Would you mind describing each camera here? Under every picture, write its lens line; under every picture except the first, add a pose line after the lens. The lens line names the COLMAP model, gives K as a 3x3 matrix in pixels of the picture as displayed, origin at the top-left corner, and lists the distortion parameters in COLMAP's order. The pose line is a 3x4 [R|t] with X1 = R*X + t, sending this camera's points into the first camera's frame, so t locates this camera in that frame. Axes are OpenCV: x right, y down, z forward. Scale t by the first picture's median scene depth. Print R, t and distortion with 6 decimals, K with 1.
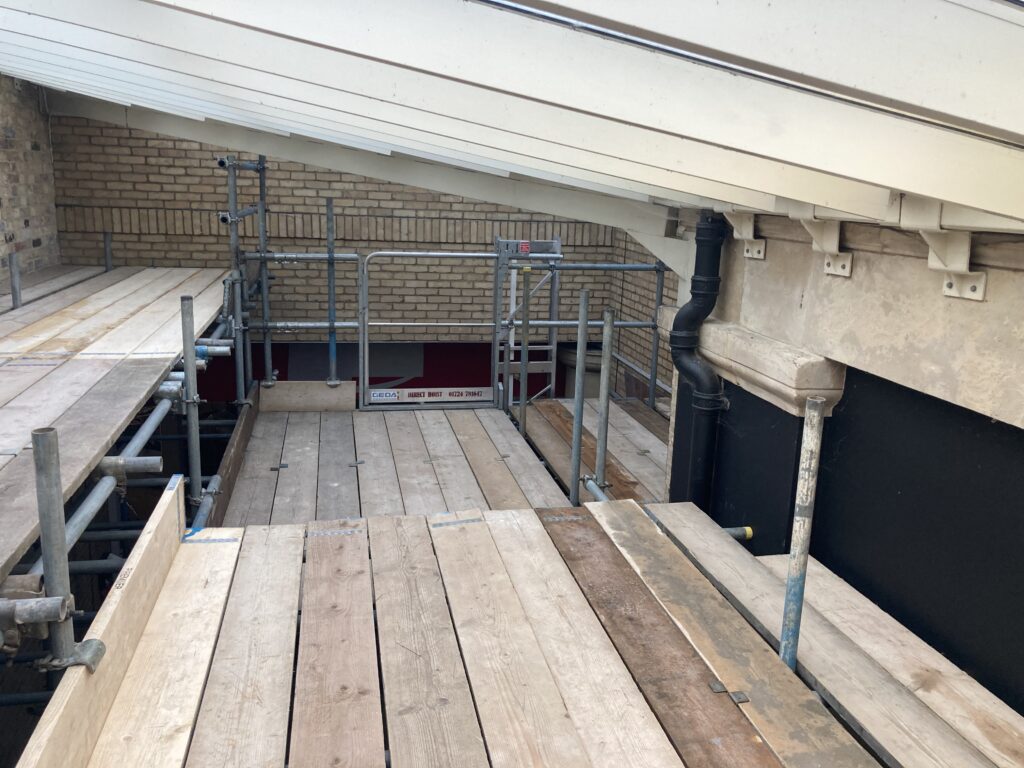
lens RADIAL K [[838.4, 0, 510.9], [0, 838.4, 383.9], [0, 0, 1]] dist [0.016173, -0.009885]
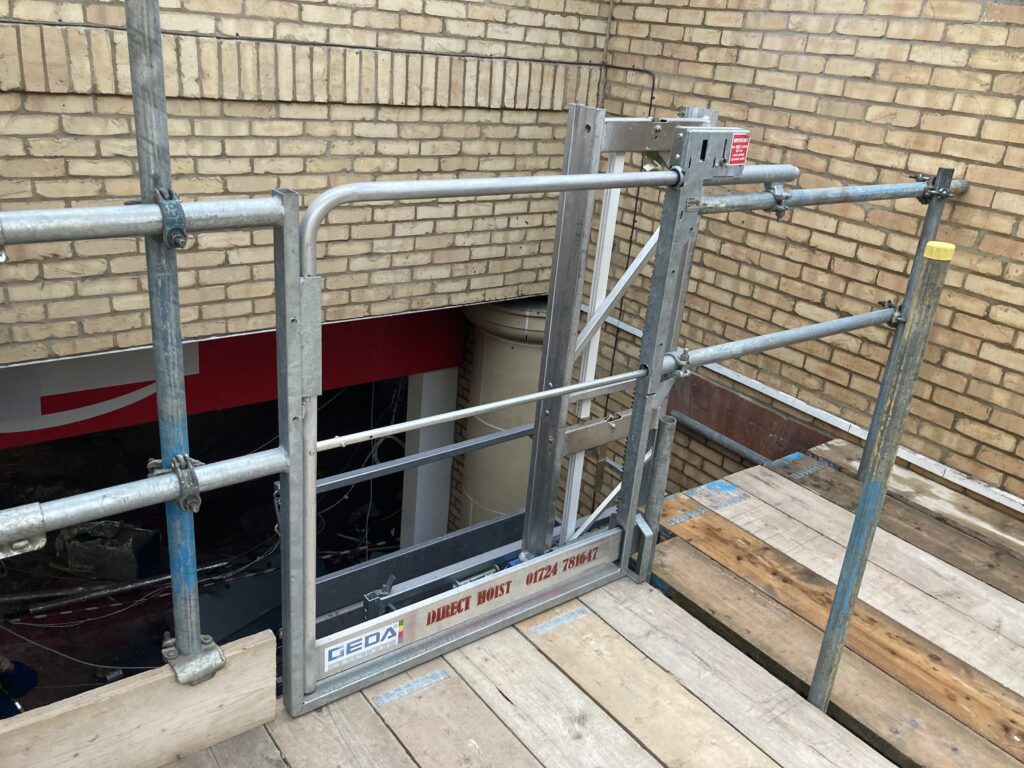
lens RADIAL K [[838.4, 0, 507.4], [0, 838.4, 375.0], [0, 0, 1]] dist [0.016173, -0.009885]
pose [[0.902092, -0.122317, 0.413847, -0.215730], [0.044748, 0.980334, 0.192207, -0.139074], [-0.429218, -0.154869, 0.889824, 0.701387]]
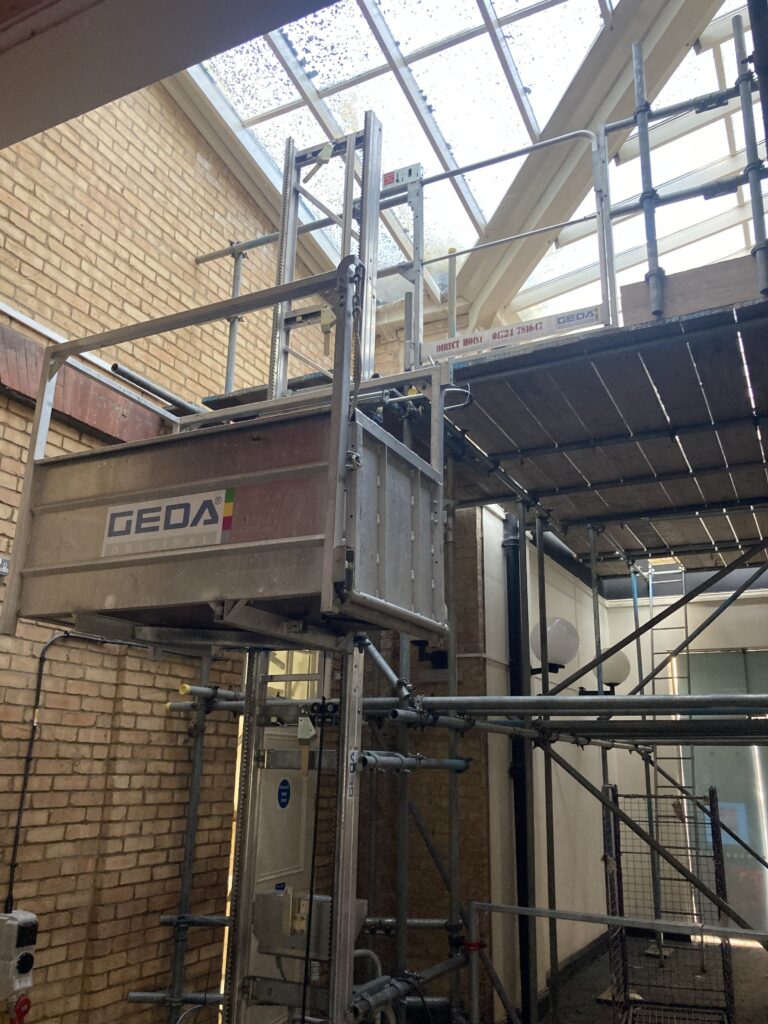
lens RADIAL K [[838.4, 0, 386.4], [0, 838.4, 507.2], [0, 0, 1]] dist [0.016173, -0.009885]
pose [[-0.782421, 0.129760, 0.609082, -0.398312], [0.092310, 0.991412, -0.092631, 0.194180], [-0.615871, -0.016252, -0.787680, 1.559006]]
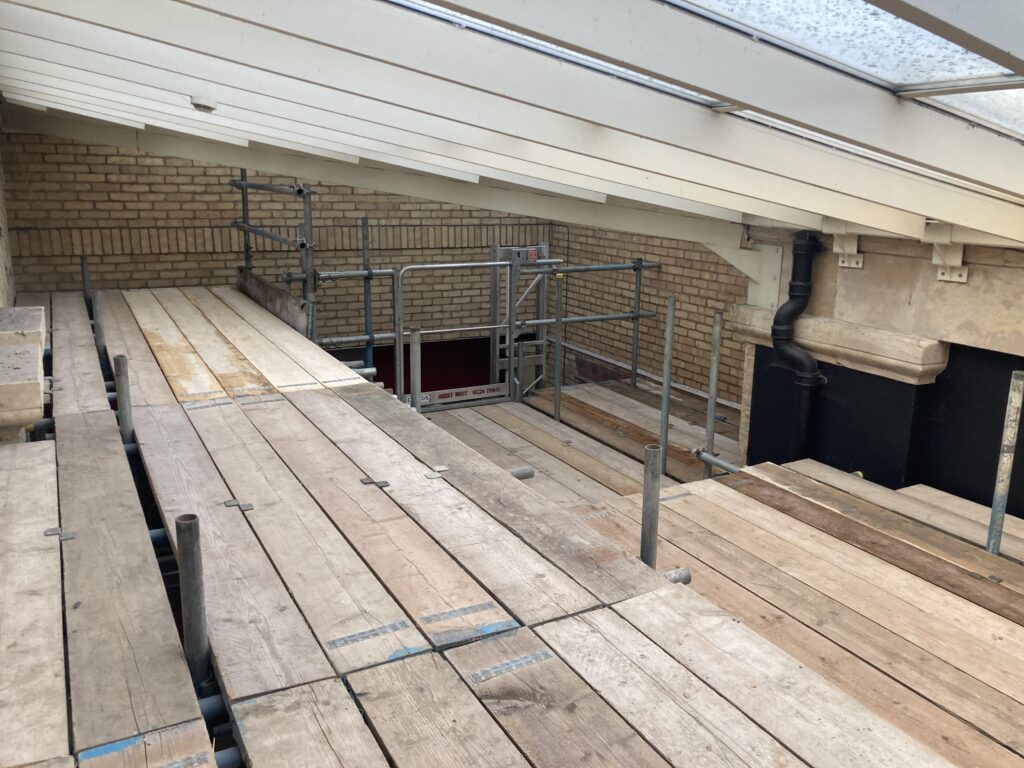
lens RADIAL K [[838.4, 0, 521.4], [0, 838.4, 387.9], [0, 0, 1]] dist [0.016173, -0.009885]
pose [[0.953984, -0.092043, 0.285380, -0.322621], [0.084074, 0.995653, 0.040079, -0.031744], [-0.287829, -0.014242, 0.957576, -0.060131]]
